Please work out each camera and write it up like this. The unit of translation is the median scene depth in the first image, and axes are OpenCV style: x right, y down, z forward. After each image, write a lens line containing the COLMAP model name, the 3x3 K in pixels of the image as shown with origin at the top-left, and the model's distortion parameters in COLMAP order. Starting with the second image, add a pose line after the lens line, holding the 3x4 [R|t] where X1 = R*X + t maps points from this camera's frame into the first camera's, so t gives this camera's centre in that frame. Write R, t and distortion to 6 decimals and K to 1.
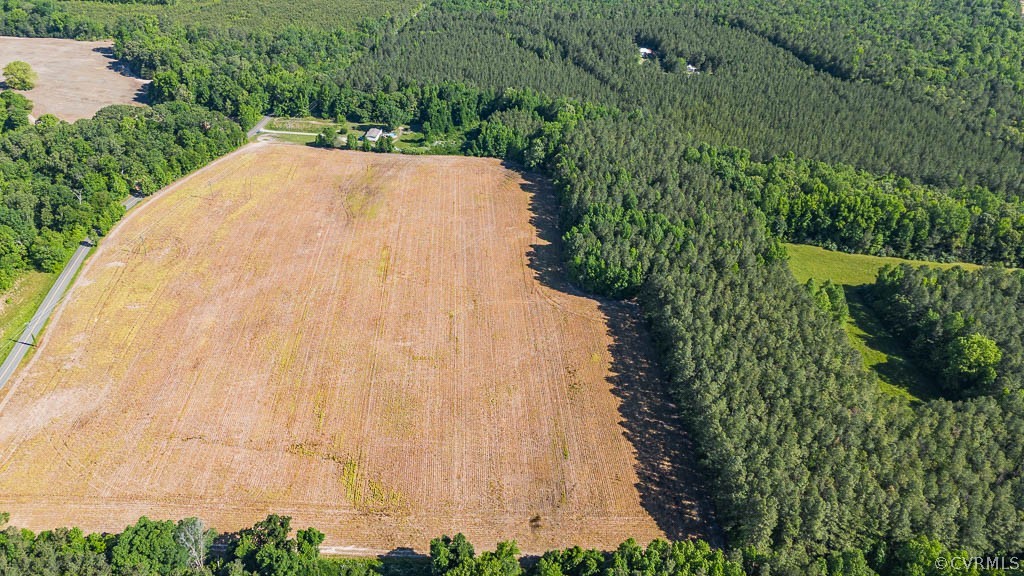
lens RADIAL K [[716.4, 0, 511.7], [0, 716.4, 289.2], [0, 0, 1]] dist [0.075272, -0.075003]
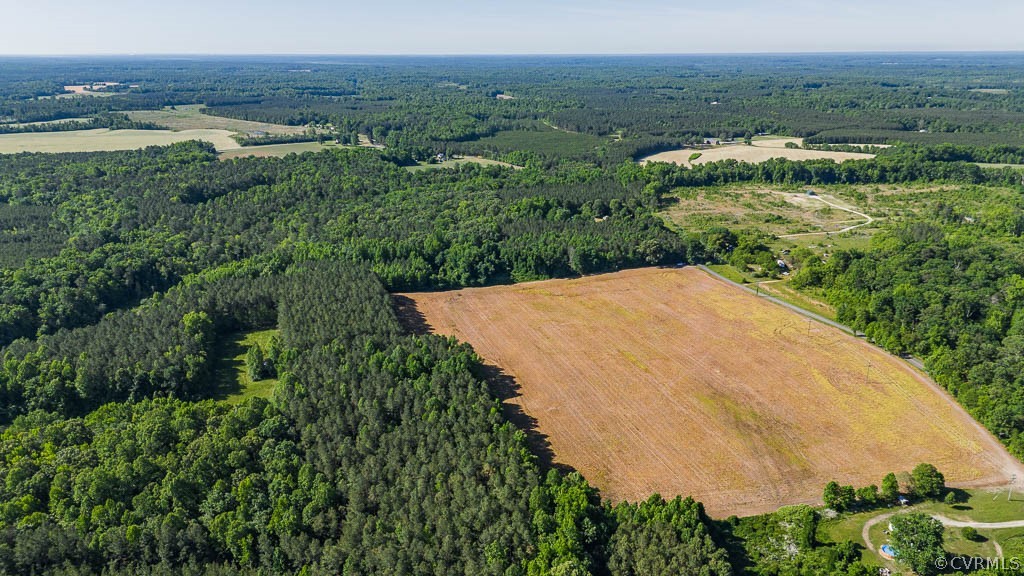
lens RADIAL K [[716.4, 0, 510.8], [0, 716.4, 291.4], [0, 0, 1]] dist [0.075272, -0.075003]
pose [[-0.965693, 0.071004, -0.249792, 0.267858], [-0.151468, 0.627320, 0.763889, -0.874471], [0.210939, 0.775518, -0.595044, 1.418417]]
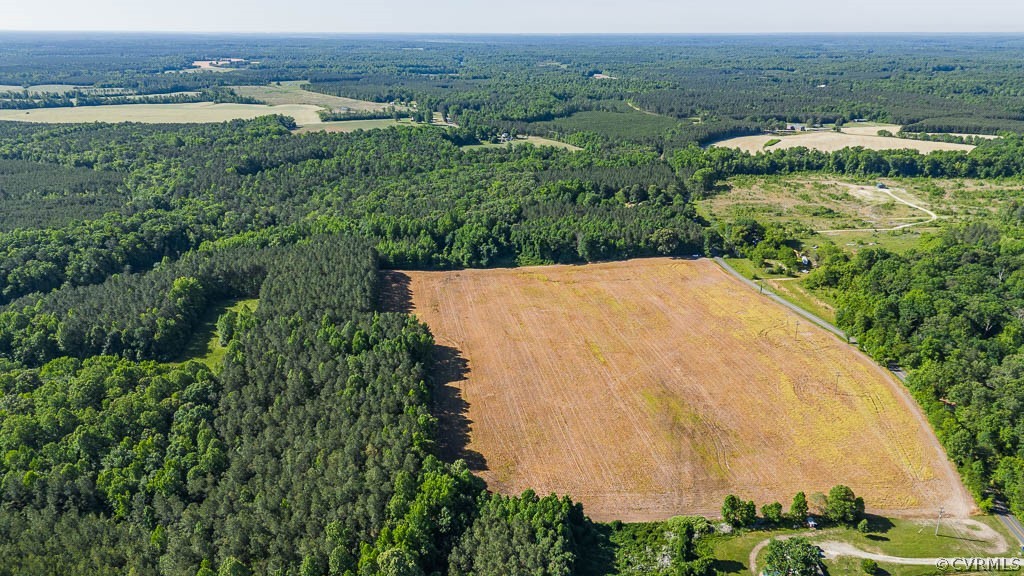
lens RADIAL K [[716.4, 0, 510.3], [0, 716.4, 292.3], [0, 0, 1]] dist [0.075272, -0.075003]
pose [[-0.994406, 0.020390, -0.103642, 0.063548], [-0.070771, 0.599794, 0.797019, -0.888191], [0.078415, 0.799895, -0.594996, 1.436687]]
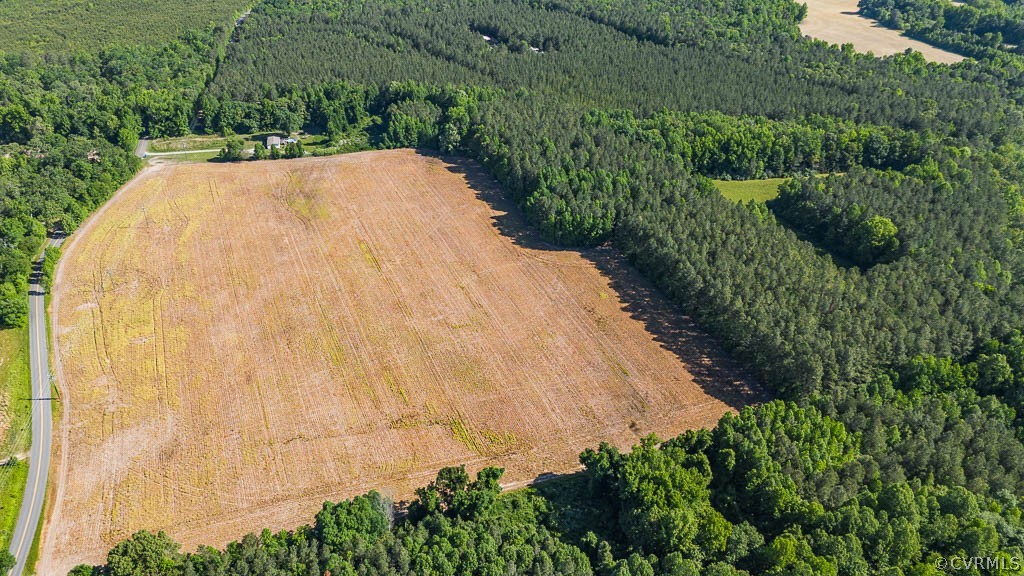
lens RADIAL K [[716.4, 0, 515.2], [0, 716.4, 288.5], [0, 0, 1]] dist [0.075272, -0.075003]
pose [[0.938583, -0.192215, 0.286556, -0.258454], [0.192135, 0.980949, 0.028681, 0.019178], [-0.286610, 0.028138, 0.957634, -0.038744]]
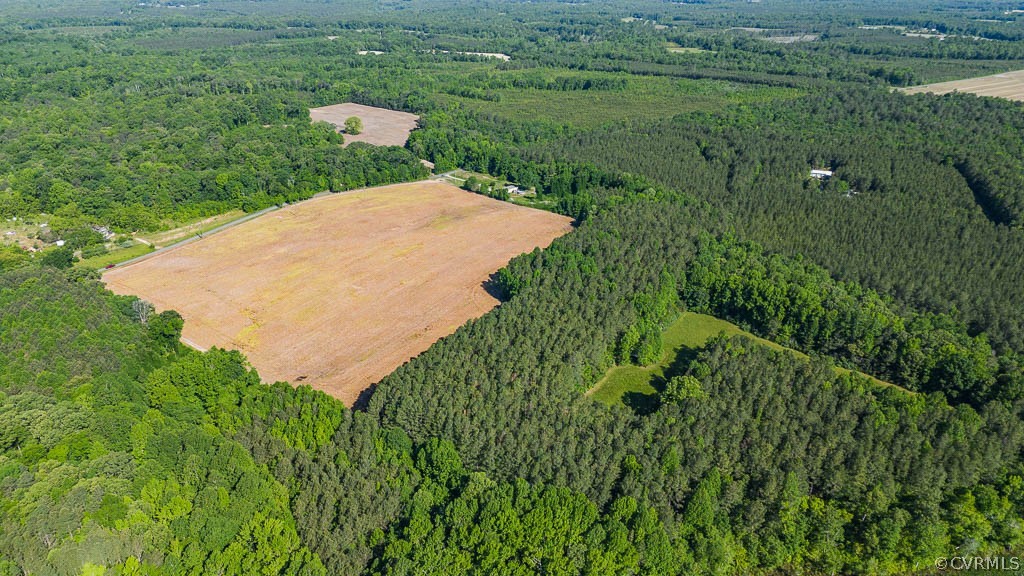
lens RADIAL K [[716.4, 0, 505.9], [0, 716.4, 279.9], [0, 0, 1]] dist [0.075272, -0.075003]
pose [[0.815256, 0.215850, -0.537370, 0.687050], [-0.309237, 0.946827, -0.088830, 0.075549], [0.489623, 0.238594, 0.838655, -0.073628]]
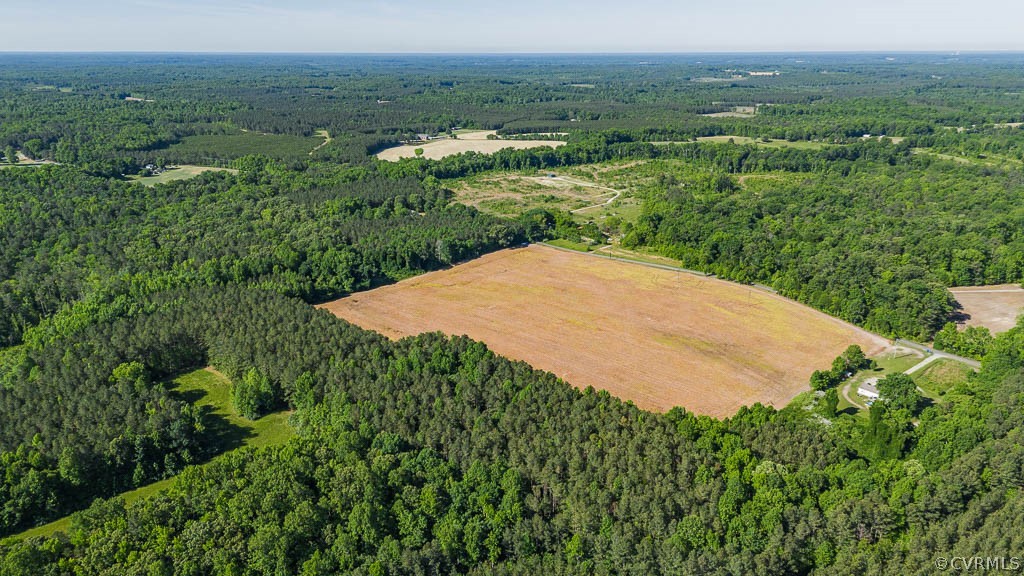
lens RADIAL K [[716.4, 0, 512.4], [0, 716.4, 291.7], [0, 0, 1]] dist [0.075272, -0.075003]
pose [[-0.707316, 0.212474, -0.674209, 0.711165], [-0.394638, 0.672608, 0.625986, -0.771210], [0.586484, 0.708839, -0.391897, 1.270030]]
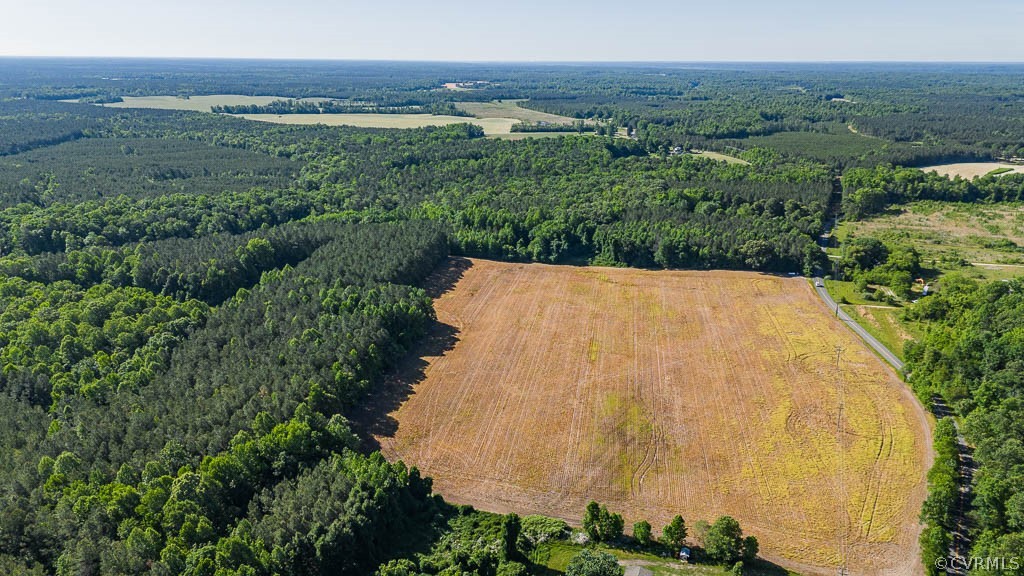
lens RADIAL K [[716.4, 0, 507.3], [0, 716.4, 291.0], [0, 0, 1]] dist [0.075272, -0.075003]
pose [[-0.972246, -0.092007, 0.215110, -0.246703], [0.110060, 0.631481, 0.767540, -0.813752], [-0.206457, 0.769913, -0.603829, 1.437459]]
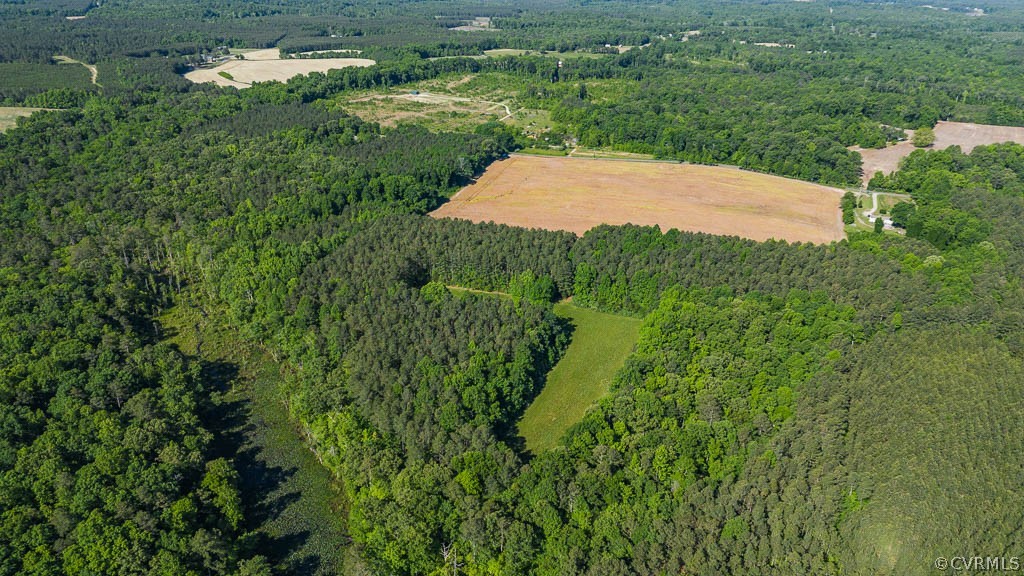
lens RADIAL K [[716.4, 0, 511.5], [0, 716.4, 294.7], [0, 0, 1]] dist [0.075272, -0.075003]
pose [[-0.297134, 0.382985, -0.874662, 1.288019], [-0.542009, 0.686494, 0.484719, -0.471332], [0.786090, 0.618101, 0.003601, 0.783952]]
